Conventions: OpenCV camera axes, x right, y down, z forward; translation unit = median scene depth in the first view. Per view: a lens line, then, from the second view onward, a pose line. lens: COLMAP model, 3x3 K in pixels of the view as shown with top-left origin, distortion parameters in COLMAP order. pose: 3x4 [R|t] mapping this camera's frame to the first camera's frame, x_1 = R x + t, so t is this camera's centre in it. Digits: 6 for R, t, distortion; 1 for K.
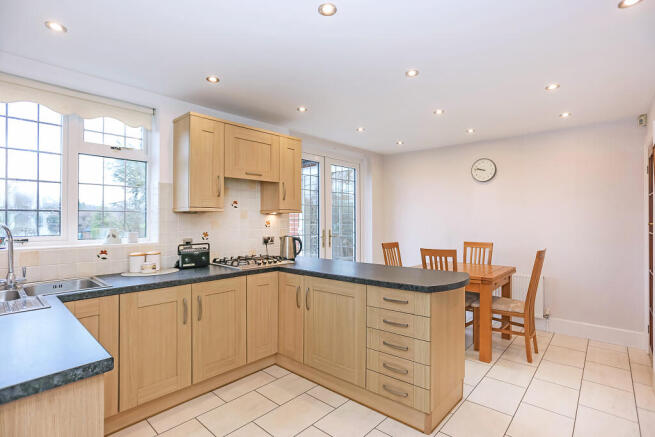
lens RADIAL K [[328.3, 0, 327.5], [0, 328.3, 218.5], [0, 0, 1]] dist [-0.064999, 0.038872]
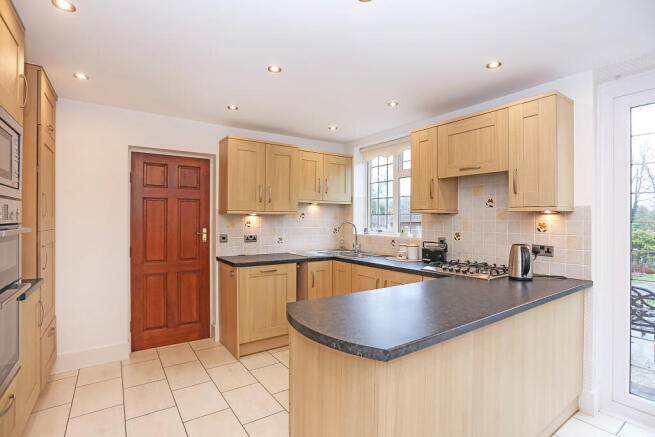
lens RADIAL K [[328.3, 0, 327.5], [0, 328.3, 218.5], [0, 0, 1]] dist [-0.064999, 0.038872]
pose [[-0.245917, 0.001815, -0.969289, 0.622096], [0.003413, 0.999994, 0.001006, -0.004351], [0.969285, -0.003061, -0.245921, 0.749777]]
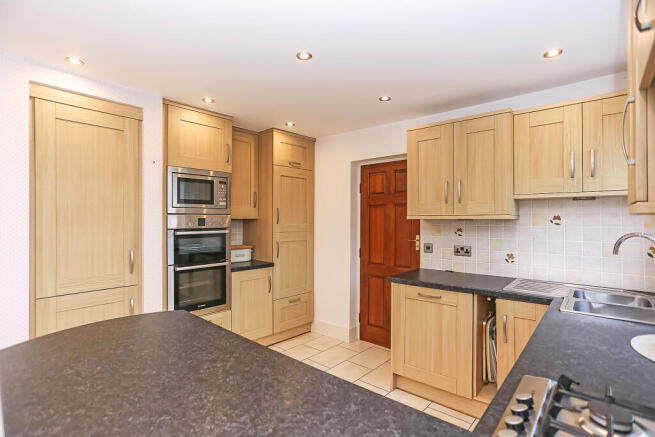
lens RADIAL K [[319.7, 0, 306.4], [0, 319.7, 217.9], [0, 0, 1]] dist [-0.057243, 0.035845]
pose [[-0.999252, 0.004958, 0.038358, -0.022575], [0.004501, 0.999918, -0.011995, -0.013764], [-0.038414, -0.011813, -0.999192, 1.051173]]
